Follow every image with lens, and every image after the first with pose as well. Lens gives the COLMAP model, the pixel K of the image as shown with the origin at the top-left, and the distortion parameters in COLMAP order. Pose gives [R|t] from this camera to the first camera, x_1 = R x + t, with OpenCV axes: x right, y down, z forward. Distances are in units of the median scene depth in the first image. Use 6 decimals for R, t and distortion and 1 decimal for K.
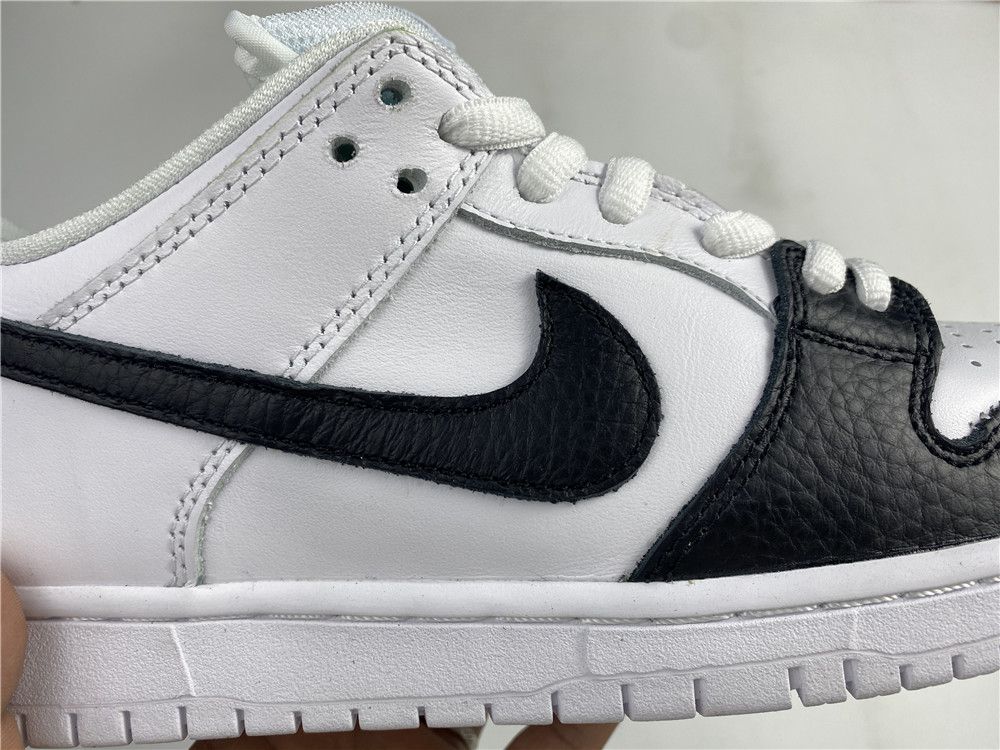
lens RADIAL K [[742.2, 0, 500.0], [0, 742.2, 375.0], [0, 0, 1]] dist [-0.079923, 0.000322]
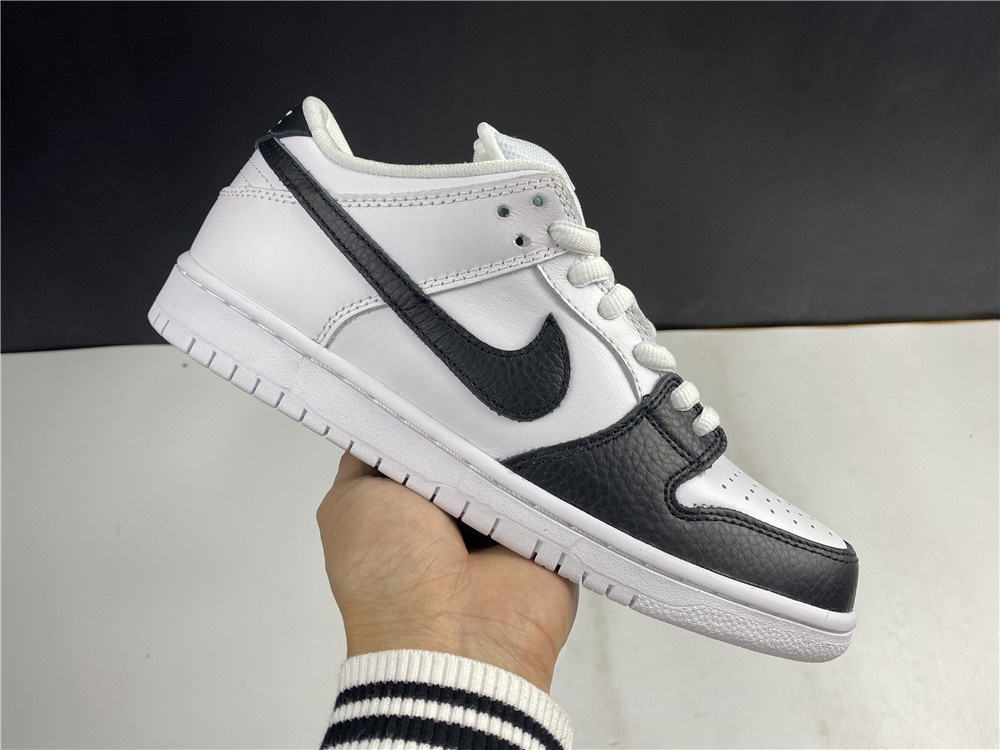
lens RADIAL K [[742.2, 0, 500.0], [0, 742.2, 375.0], [0, 0, 1]] dist [-0.079923, 0.000322]
pose [[0.820801, 0.560872, -0.108205, 0.256362], [-0.563747, 0.825934, 0.004791, 0.068859], [0.092057, 0.057067, 0.994117, -1.019451]]
